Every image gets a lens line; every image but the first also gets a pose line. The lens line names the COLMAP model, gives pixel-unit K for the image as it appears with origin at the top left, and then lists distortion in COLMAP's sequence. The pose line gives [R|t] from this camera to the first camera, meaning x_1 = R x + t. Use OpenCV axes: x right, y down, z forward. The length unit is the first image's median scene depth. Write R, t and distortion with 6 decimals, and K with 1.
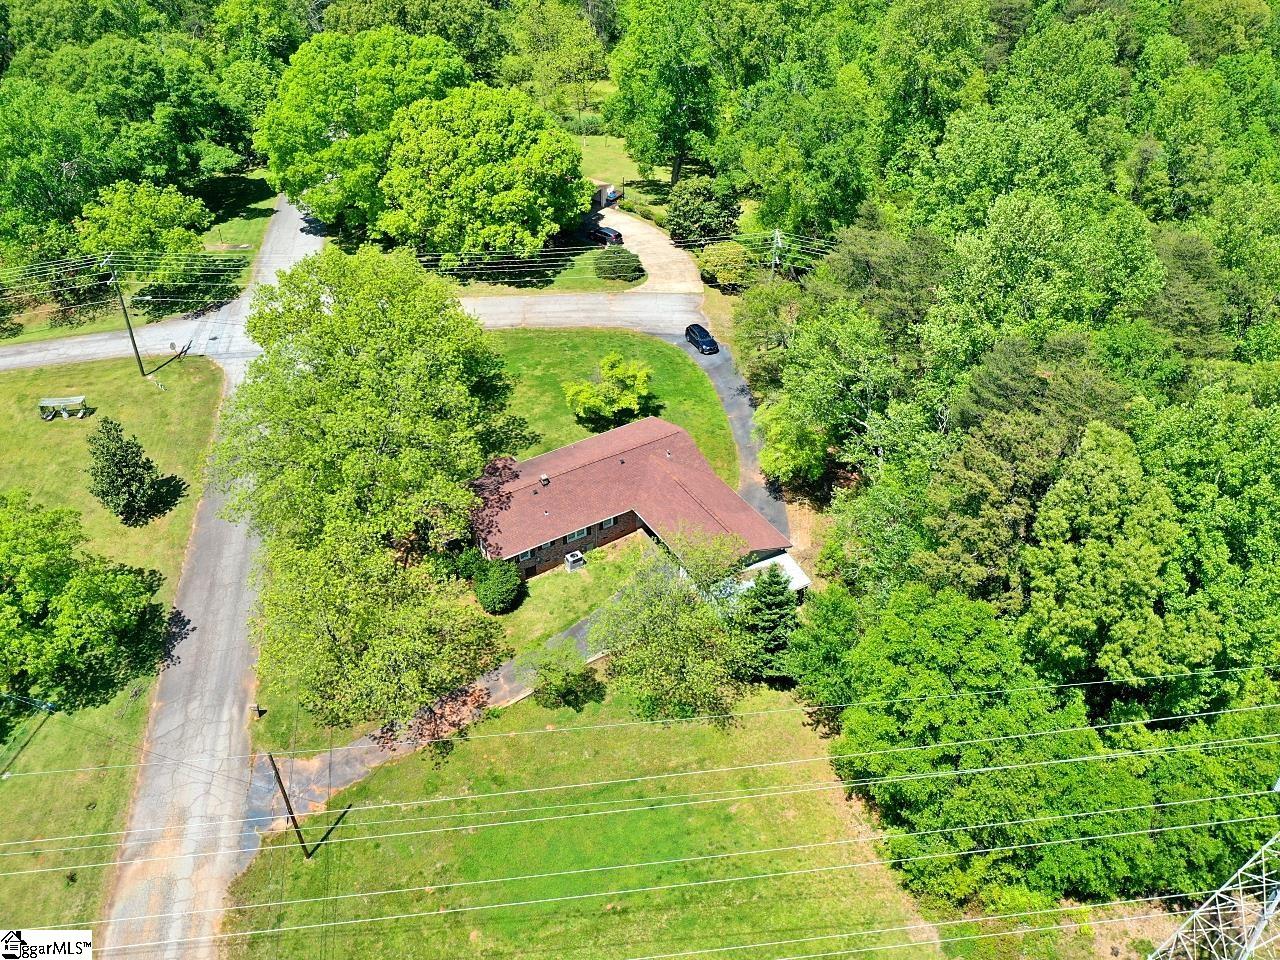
lens RADIAL K [[1156.4, 0, 640.0], [0, 1156.4, 480.0], [0, 0, 1]] dist [0.014622, 0.010879]
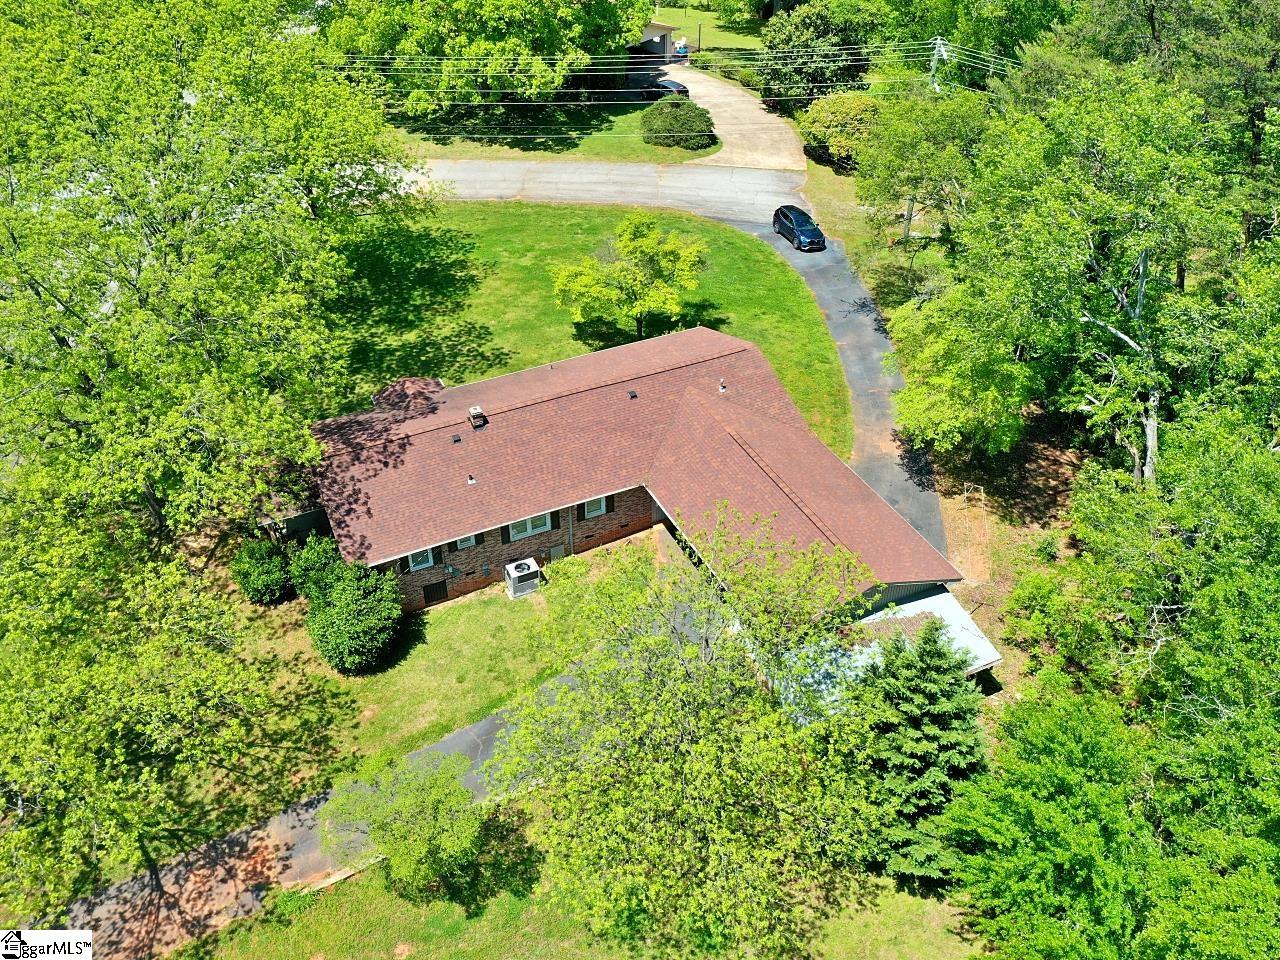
lens RADIAL K [[1156.4, 0, 640.0], [0, 1156.4, 480.0], [0, 0, 1]] dist [0.014622, 0.010879]
pose [[0.995185, 0.063959, -0.074275, 0.027126], [-0.064216, 0.997935, -0.001075, 0.021535], [0.074053, 0.005839, 0.997237, 0.439443]]
